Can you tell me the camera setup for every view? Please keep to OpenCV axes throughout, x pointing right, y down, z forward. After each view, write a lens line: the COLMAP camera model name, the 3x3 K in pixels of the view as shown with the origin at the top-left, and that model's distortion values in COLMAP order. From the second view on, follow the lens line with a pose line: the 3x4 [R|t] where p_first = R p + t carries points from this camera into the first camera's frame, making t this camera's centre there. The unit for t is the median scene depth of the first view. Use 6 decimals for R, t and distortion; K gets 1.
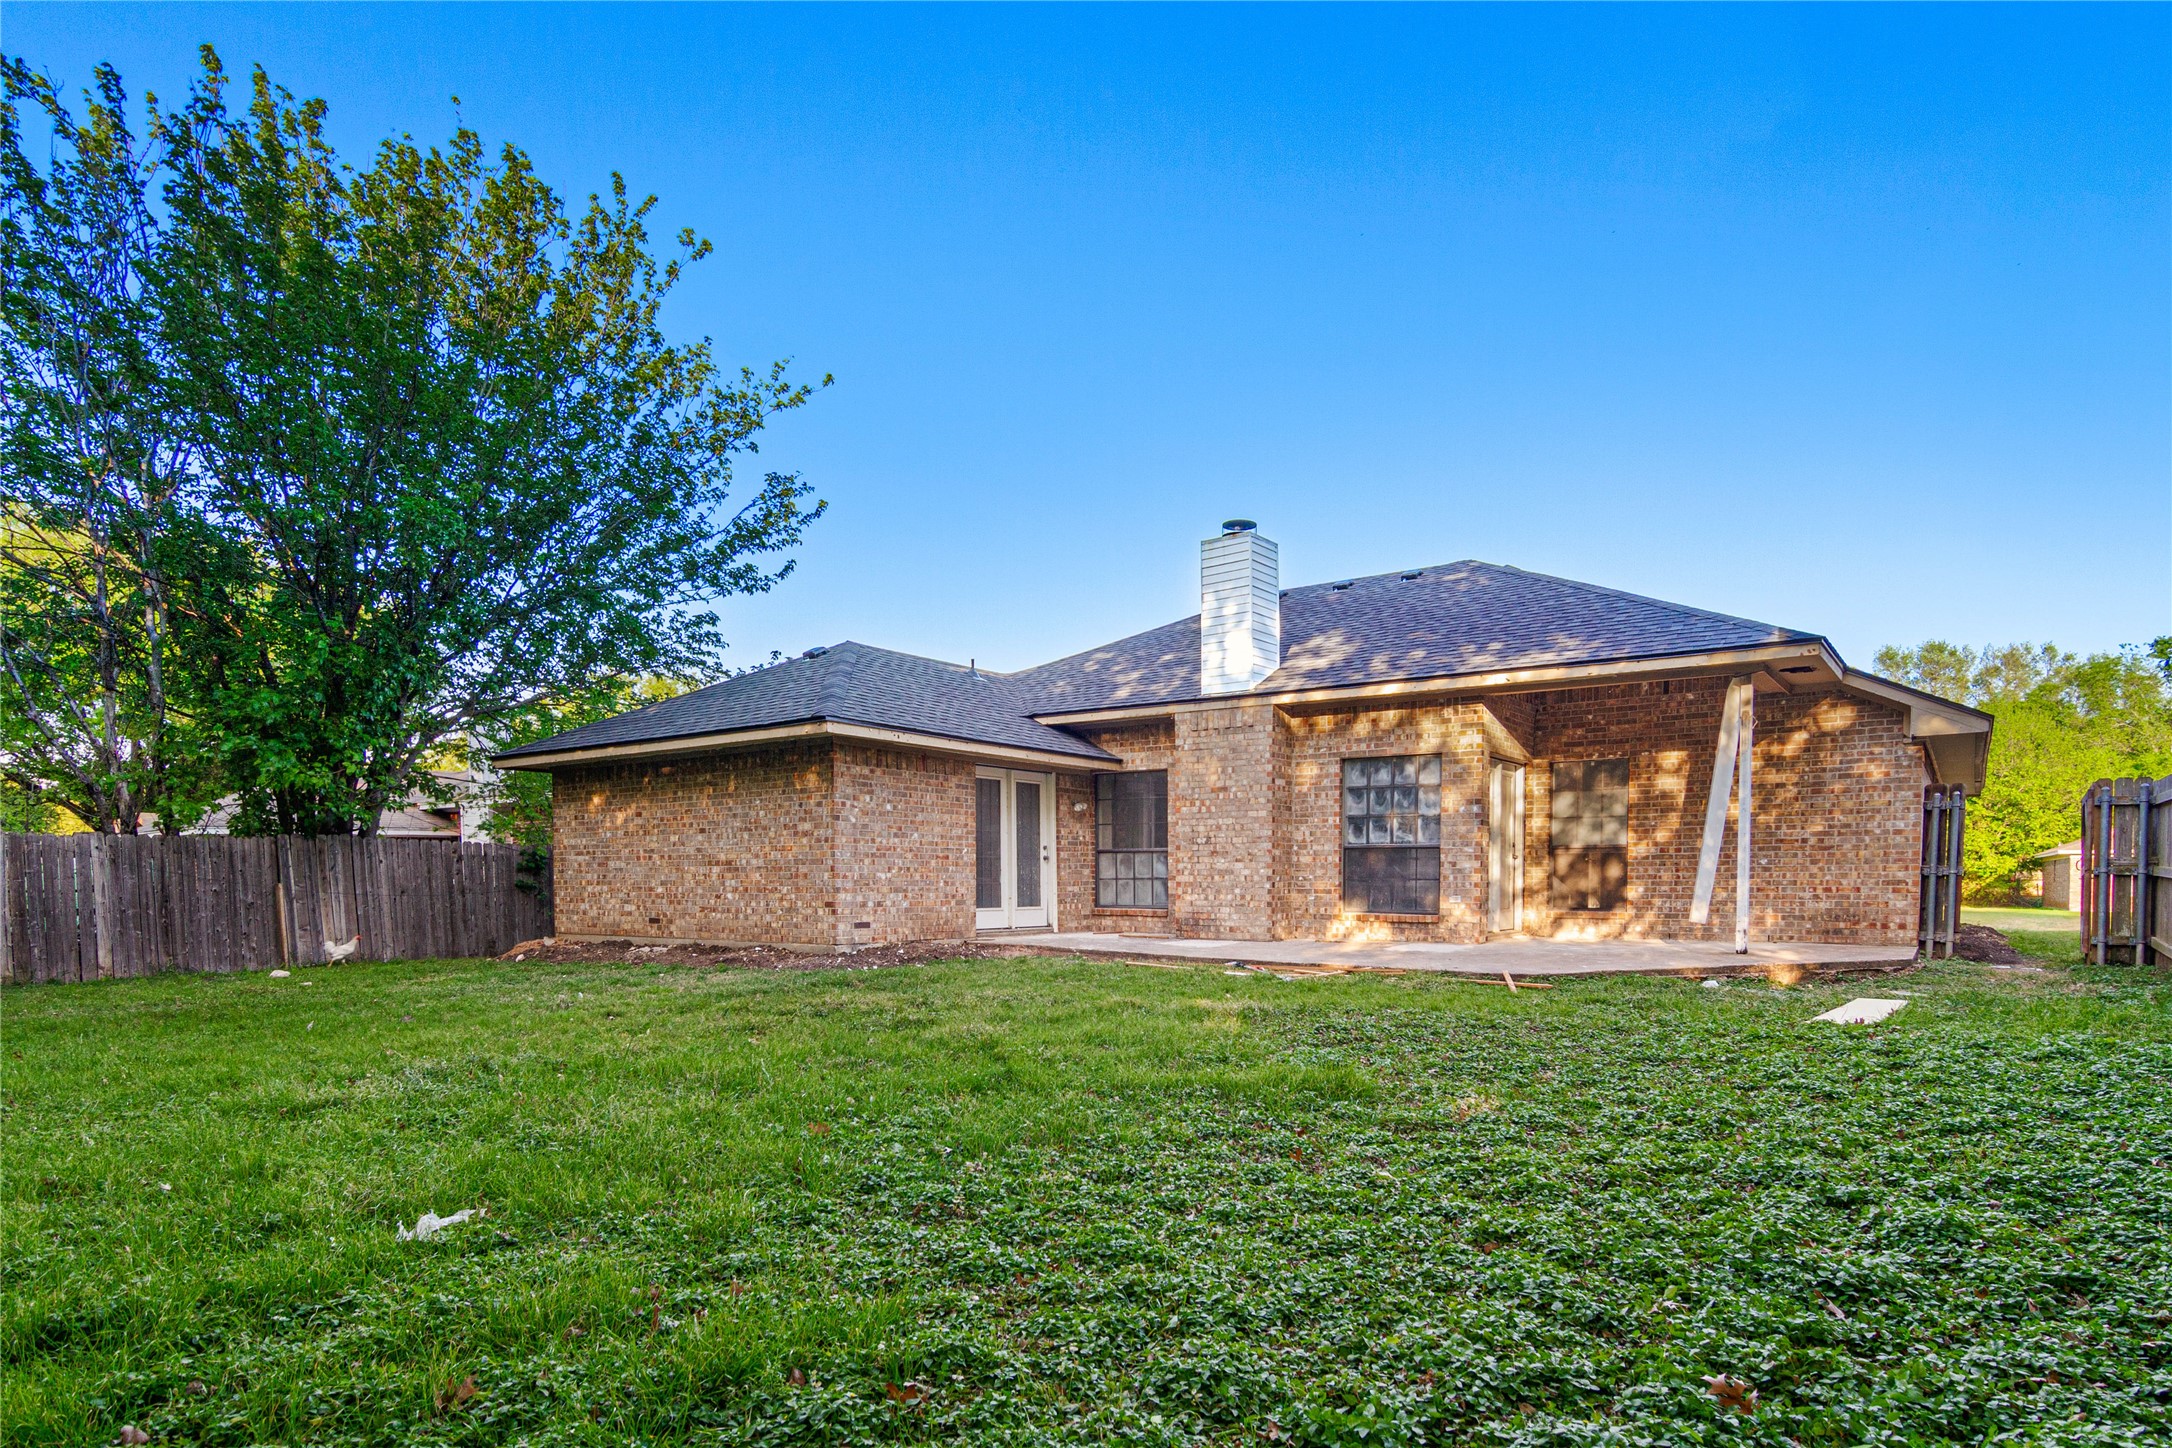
lens RADIAL K [[1206.2, 0, 1092.5], [0, 1206.2, 925.3], [0, 0, 1]] dist [0.007663, 0.001459]
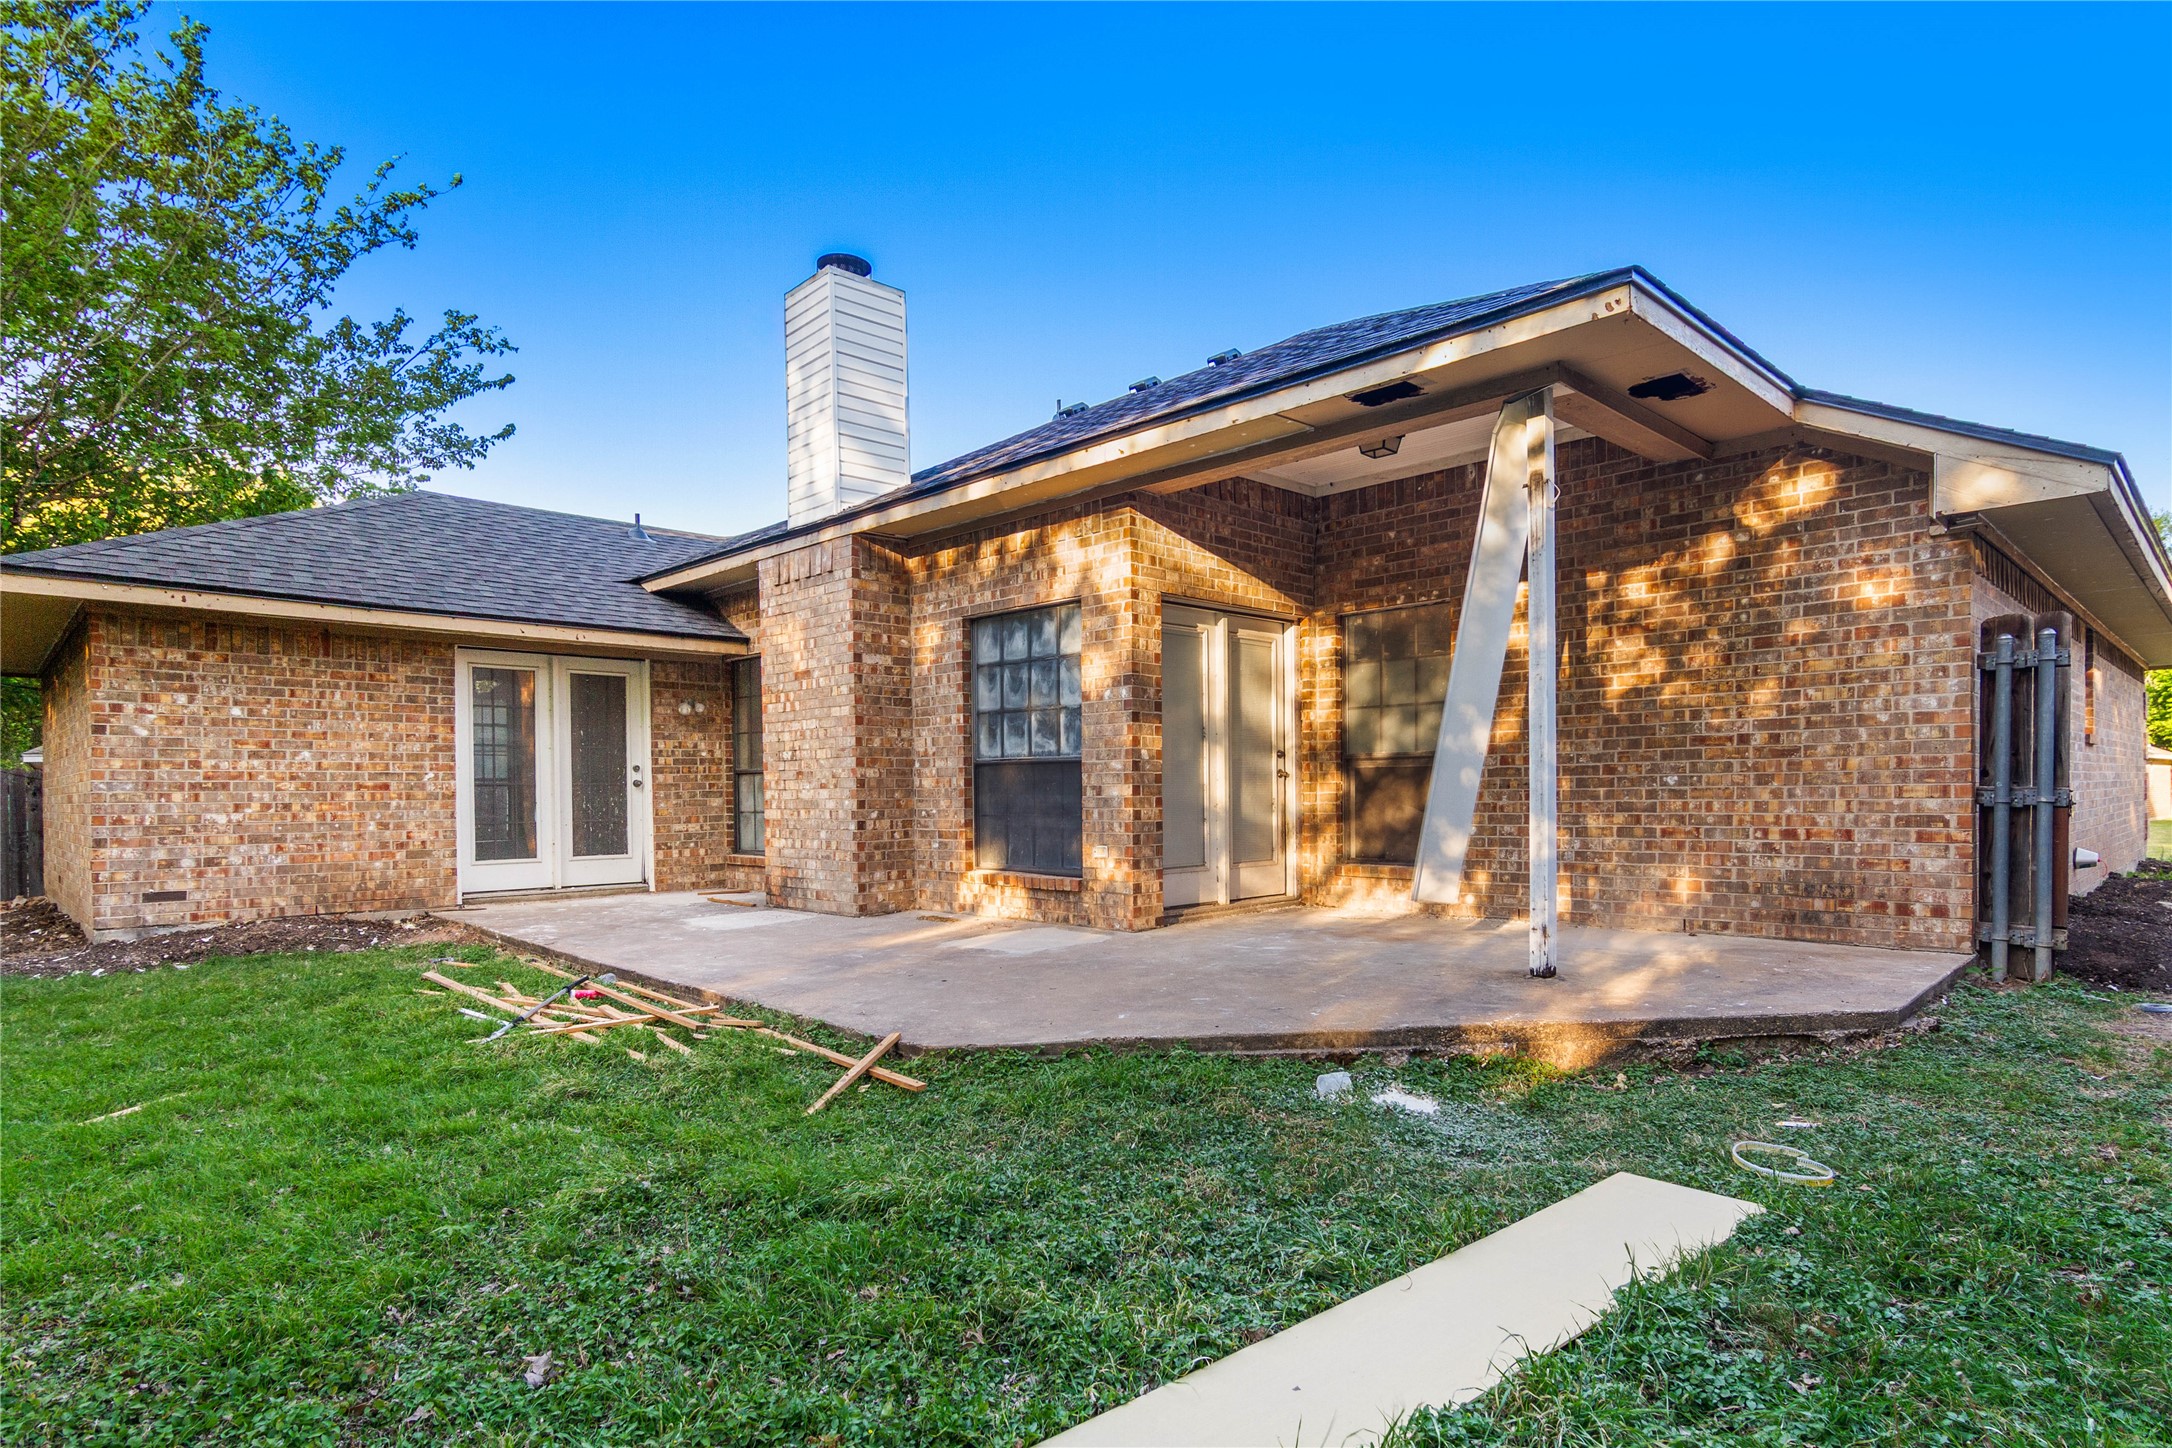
lens RADIAL K [[1165.0, 0, 1099.4], [0, 1165.0, 803.7], [0, 0, 1]] dist [0.001869, 0.002800]
pose [[0.987604, -0.009020, -0.156707, 0.379818], [0.004801, 0.999616, -0.027285, -0.028819], [0.156893, 0.026194, 0.987268, 0.448243]]
